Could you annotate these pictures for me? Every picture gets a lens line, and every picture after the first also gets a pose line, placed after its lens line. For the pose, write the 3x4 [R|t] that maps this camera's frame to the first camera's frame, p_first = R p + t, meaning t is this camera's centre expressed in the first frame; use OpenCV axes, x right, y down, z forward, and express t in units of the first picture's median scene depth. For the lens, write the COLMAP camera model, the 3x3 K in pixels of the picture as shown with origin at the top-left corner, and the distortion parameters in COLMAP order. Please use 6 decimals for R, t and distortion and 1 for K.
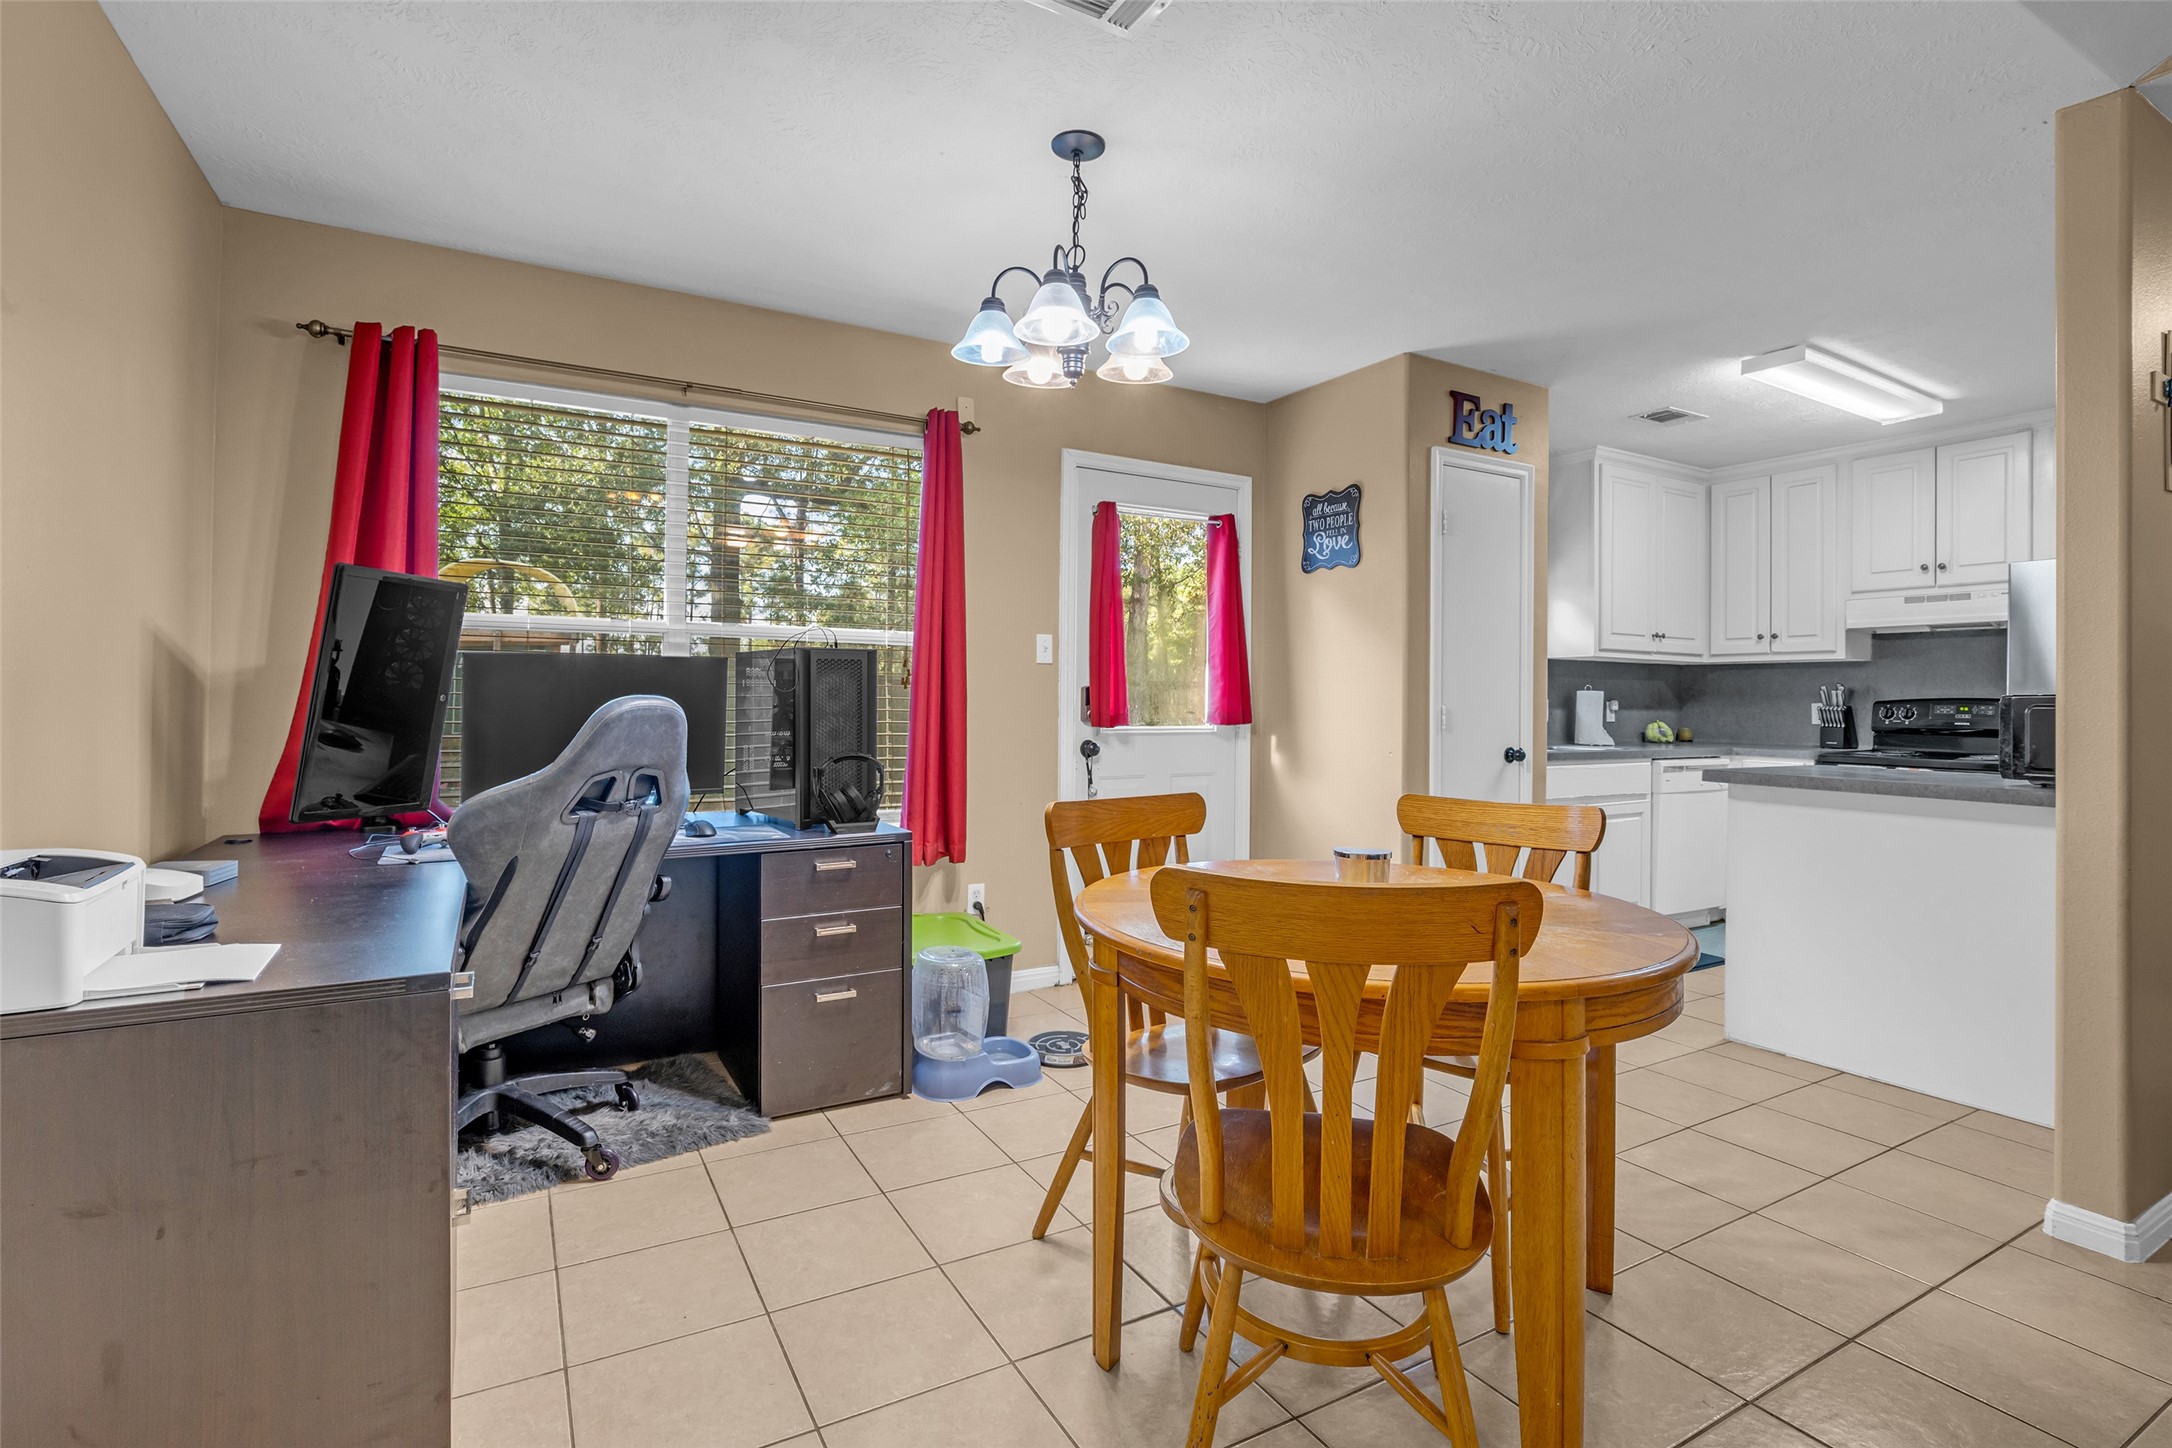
lens RADIAL K [[1013.4, 0, 1068.4], [0, 1013.4, 689.4], [0, 0, 1]] dist [-0.027643, 0.006603]
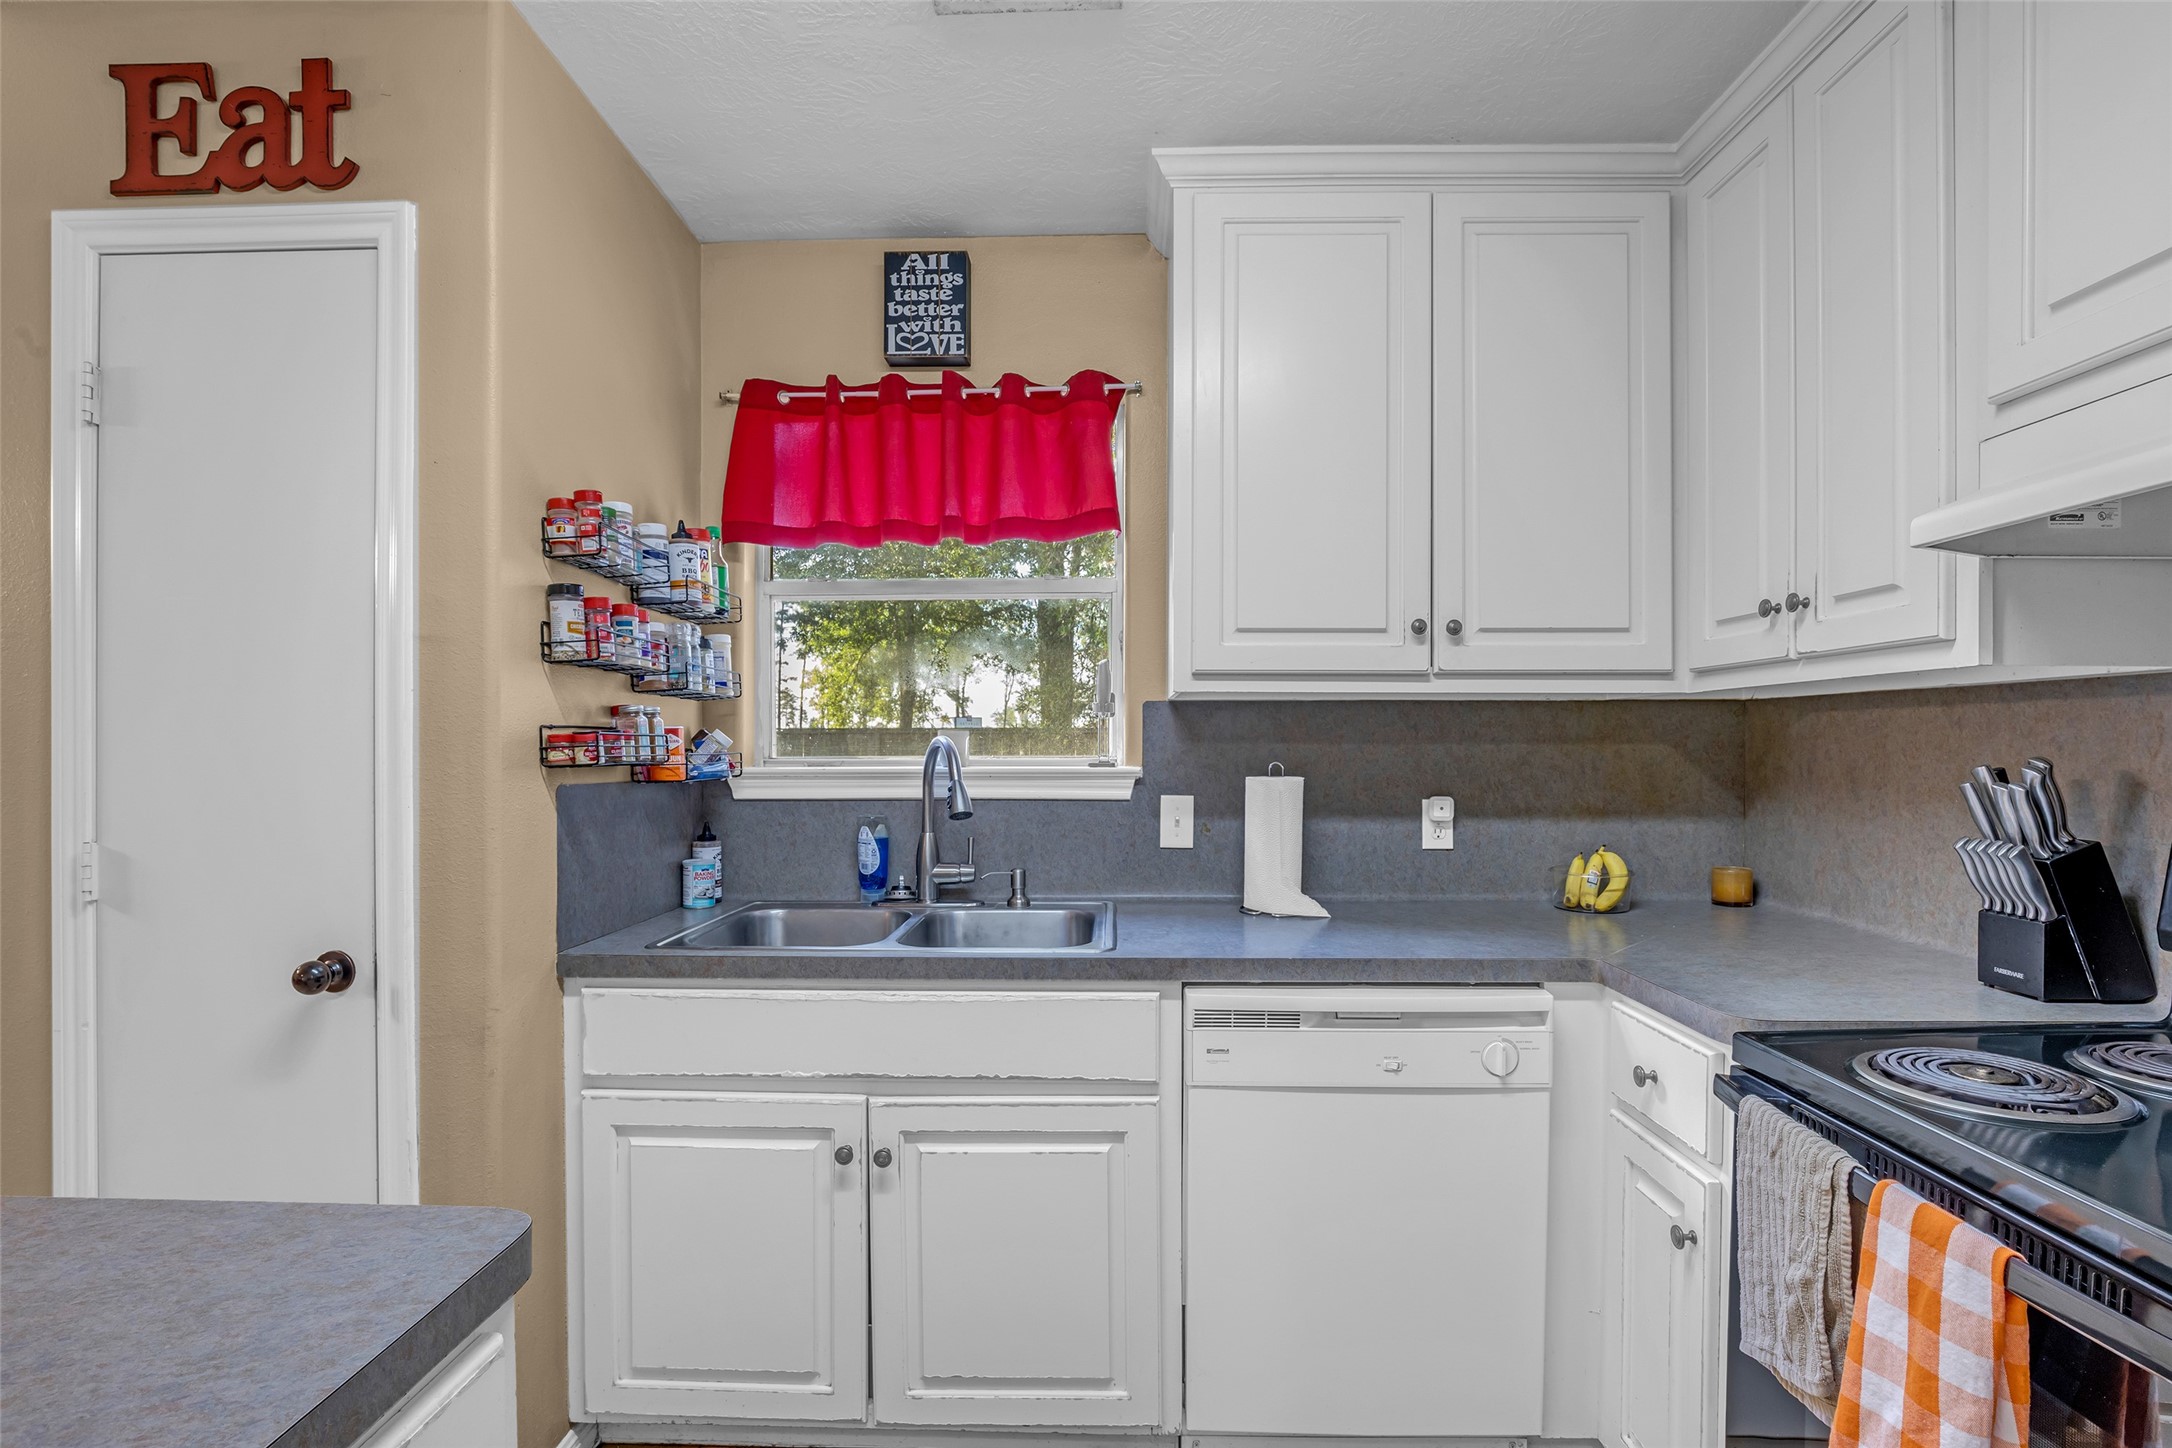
lens RADIAL K [[1013.4, 0, 1106.4], [0, 1013.4, 749.6], [0, 0, 1]] dist [-0.027643, 0.006603]
pose [[0.862387, -0.009159, -0.506168, 0.891611], [0.015185, 0.999854, 0.007779, -0.018298], [0.506023, -0.014395, 0.862400, 0.828883]]
